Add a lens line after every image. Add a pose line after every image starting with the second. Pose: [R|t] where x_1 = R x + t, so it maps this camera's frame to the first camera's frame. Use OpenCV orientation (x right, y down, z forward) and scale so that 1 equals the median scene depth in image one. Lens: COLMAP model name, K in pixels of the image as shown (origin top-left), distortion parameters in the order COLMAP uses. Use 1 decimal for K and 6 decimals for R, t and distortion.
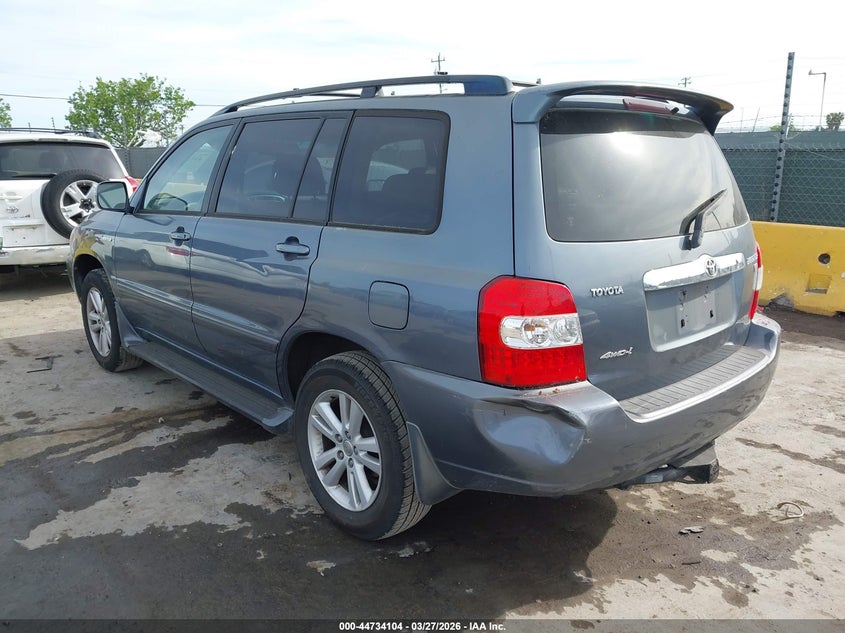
lens RADIAL K [[690.8, 0, 422.5], [0, 690.8, 316.5], [0, 0, 1]] dist [-0.010514, -0.002393]
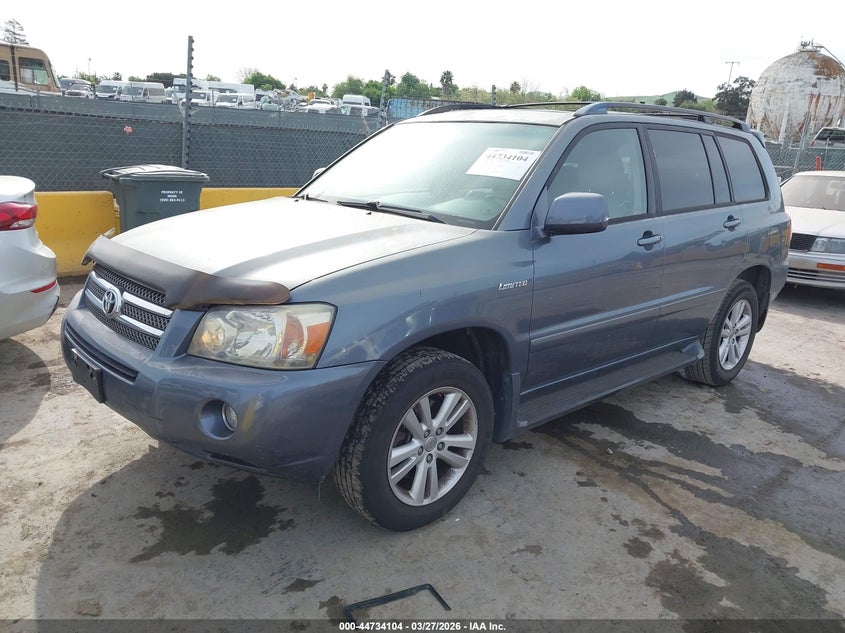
lens RADIAL K [[690.8, 0, 422.5], [0, 690.8, 316.5], [0, 0, 1]] dist [-0.010514, -0.002393]
pose [[-0.015997, -0.260764, 0.965270, -1.353445], [0.178364, 0.949165, 0.259370, -0.336274], [-0.983834, 0.176319, 0.031327, 1.320404]]
